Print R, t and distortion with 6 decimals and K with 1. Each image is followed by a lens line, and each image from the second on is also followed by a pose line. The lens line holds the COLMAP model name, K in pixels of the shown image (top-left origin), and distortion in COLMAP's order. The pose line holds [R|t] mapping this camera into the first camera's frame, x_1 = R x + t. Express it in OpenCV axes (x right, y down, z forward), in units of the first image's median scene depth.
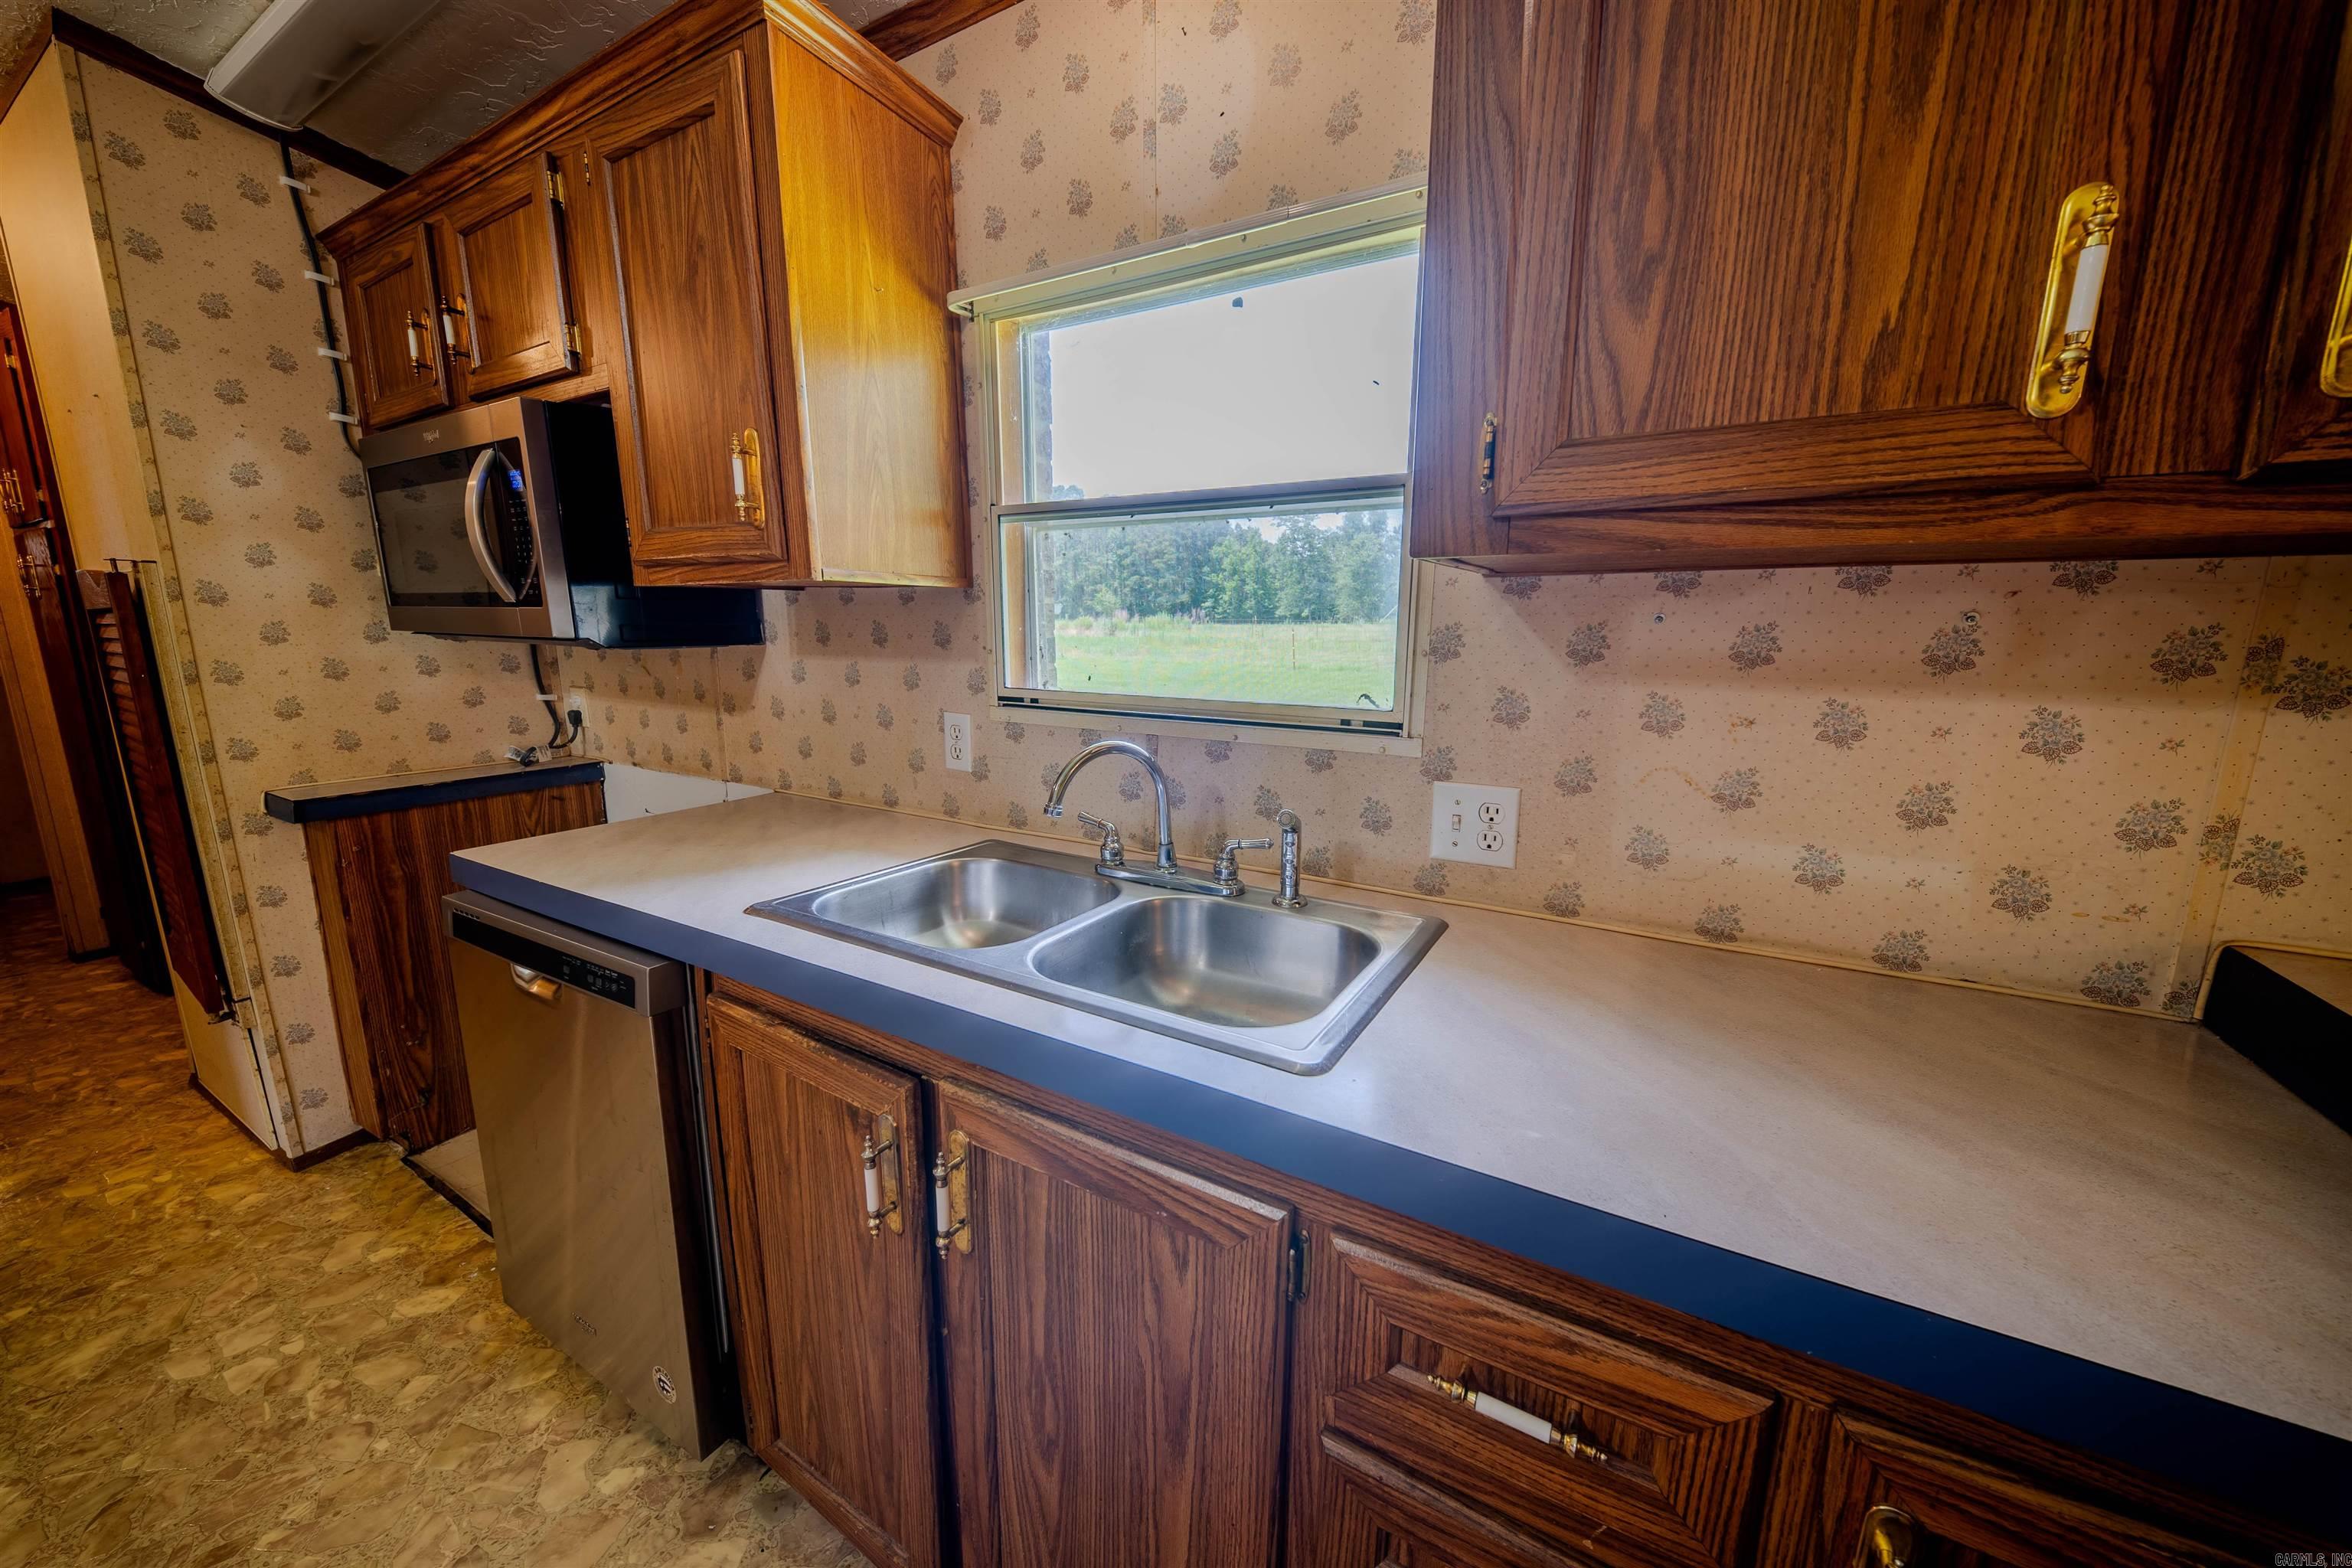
lens RADIAL K [[827.8, 0, 1183.7], [0, 827.8, 780.3], [0, 0, 1]] dist [0.005802, -0.005962]
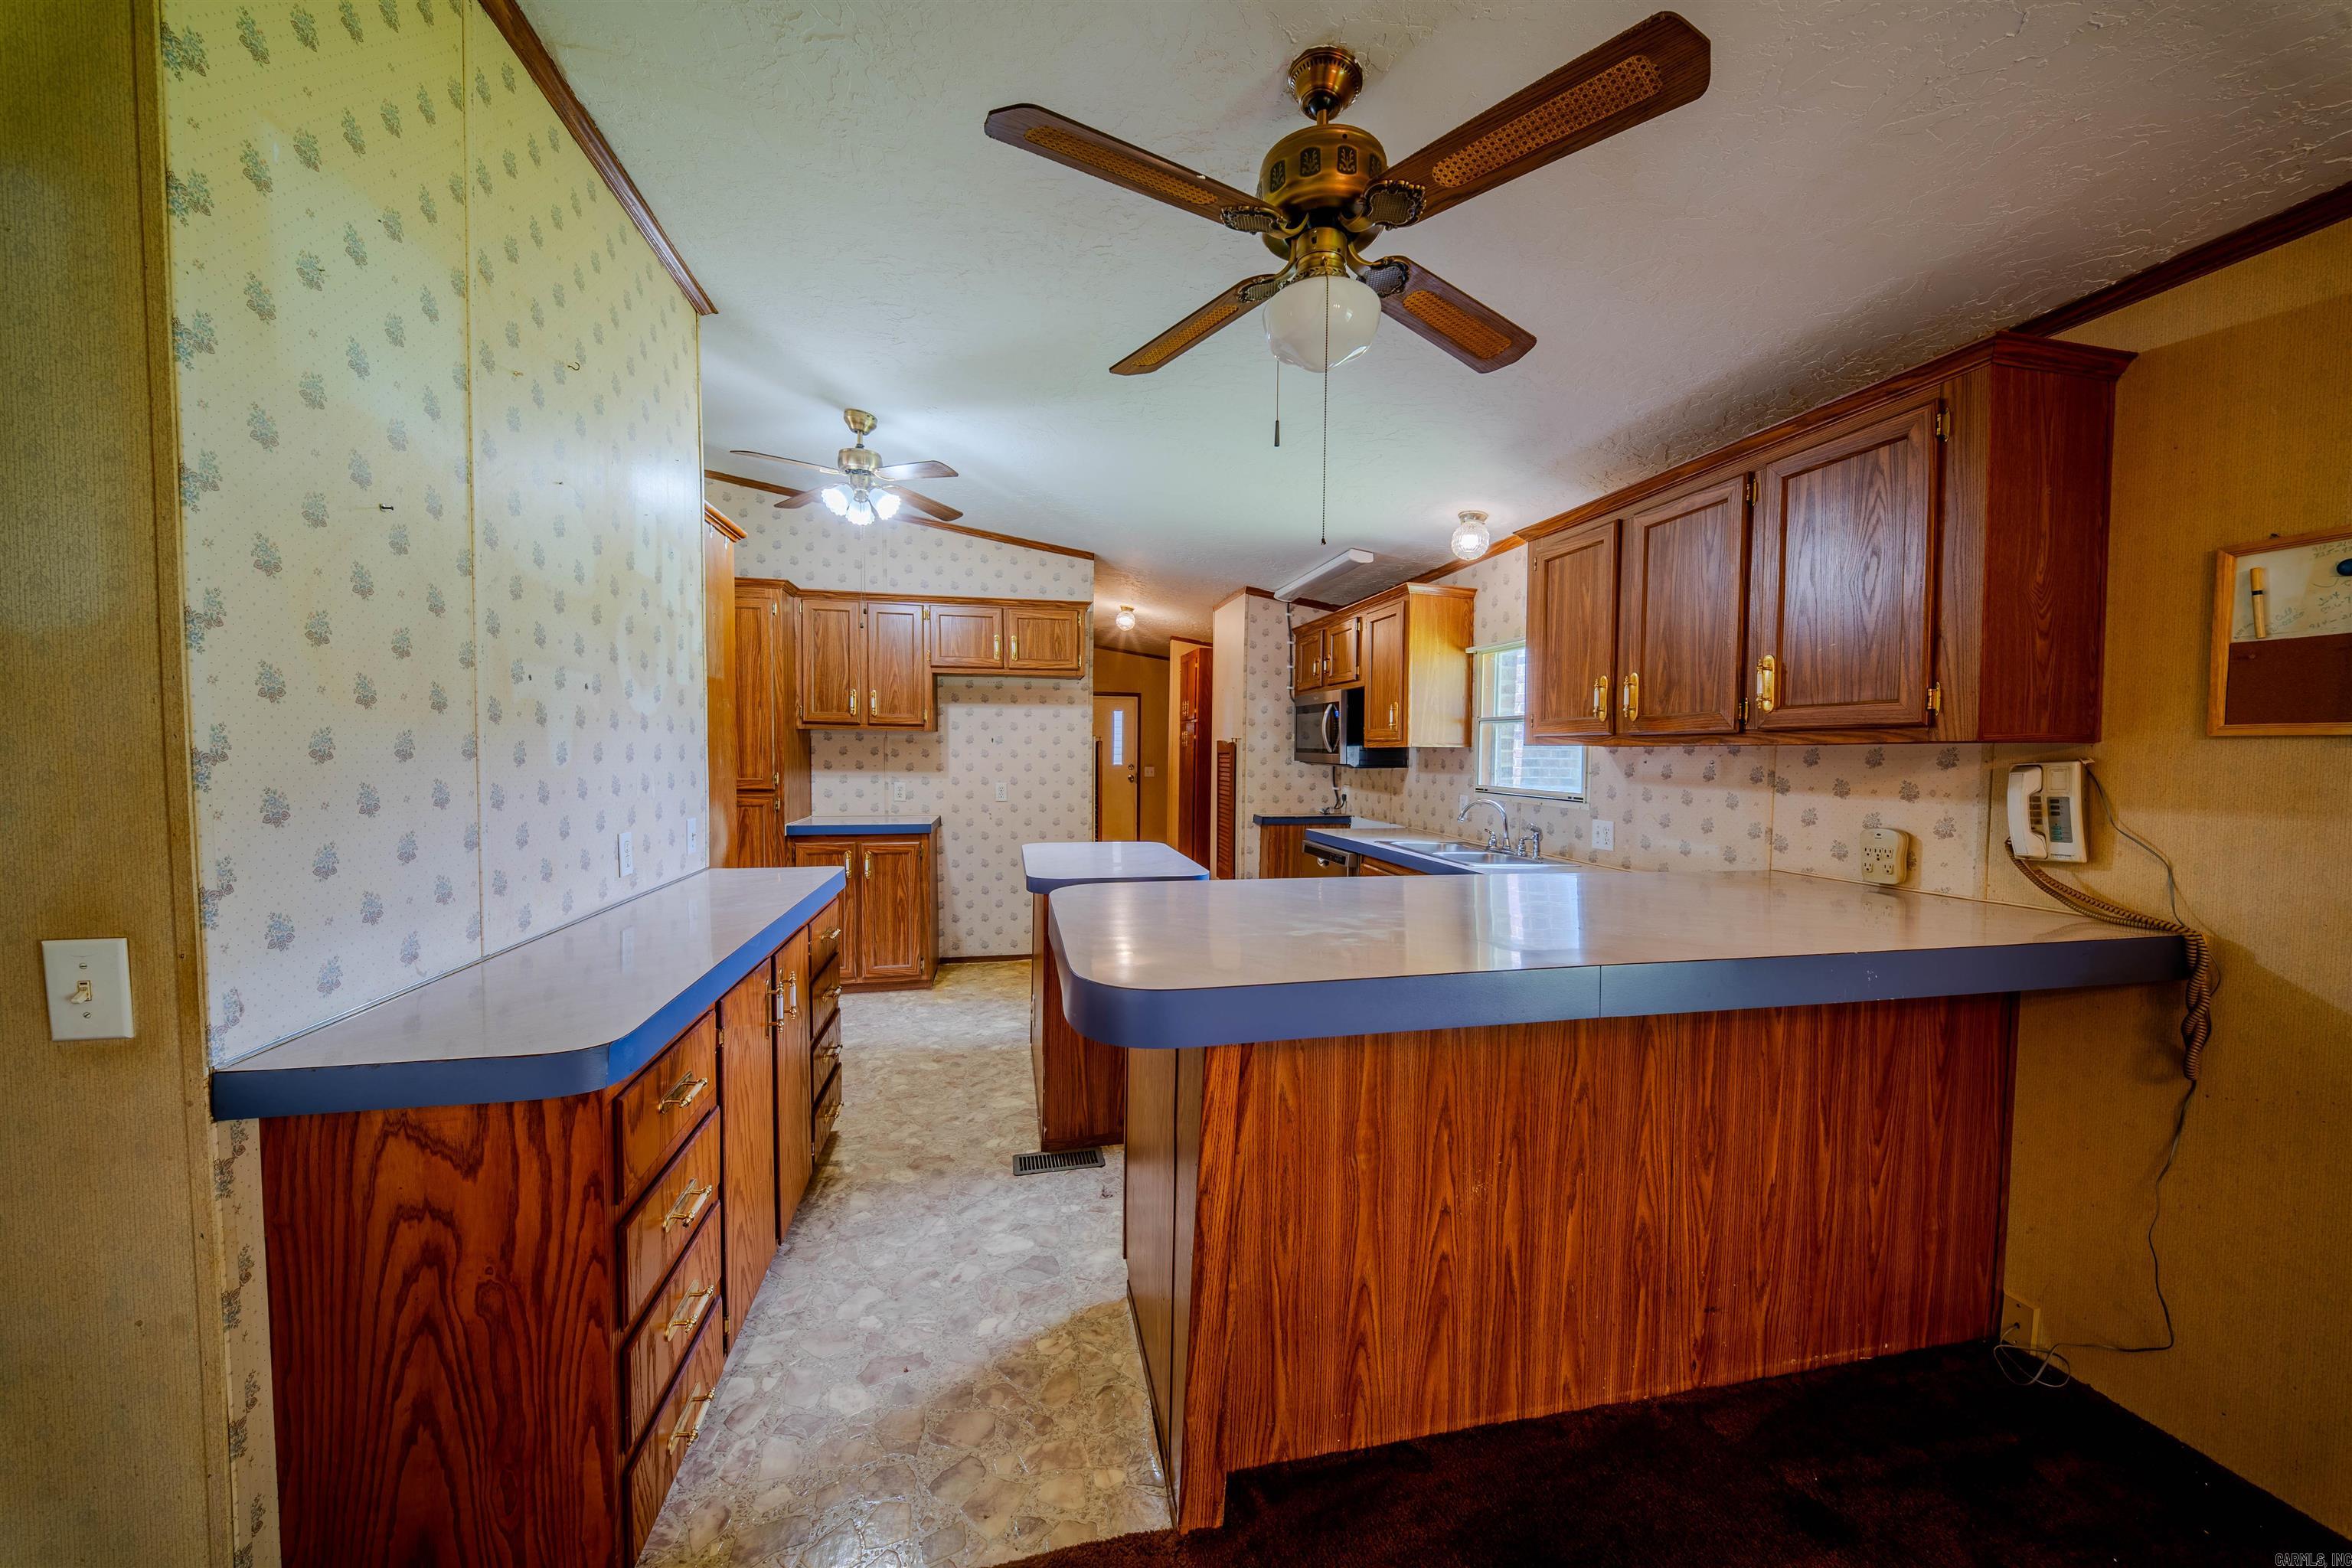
lens RADIAL K [[827.8, 0, 1190.2], [0, 827.8, 782.6], [0, 0, 1]] dist [0.005802, -0.005962]
pose [[0.677407, 0.030905, -0.734959, 1.102977], [-0.144436, 0.985256, -0.091696, 0.254573], [0.721289, 0.168270, 0.671883, -1.429274]]
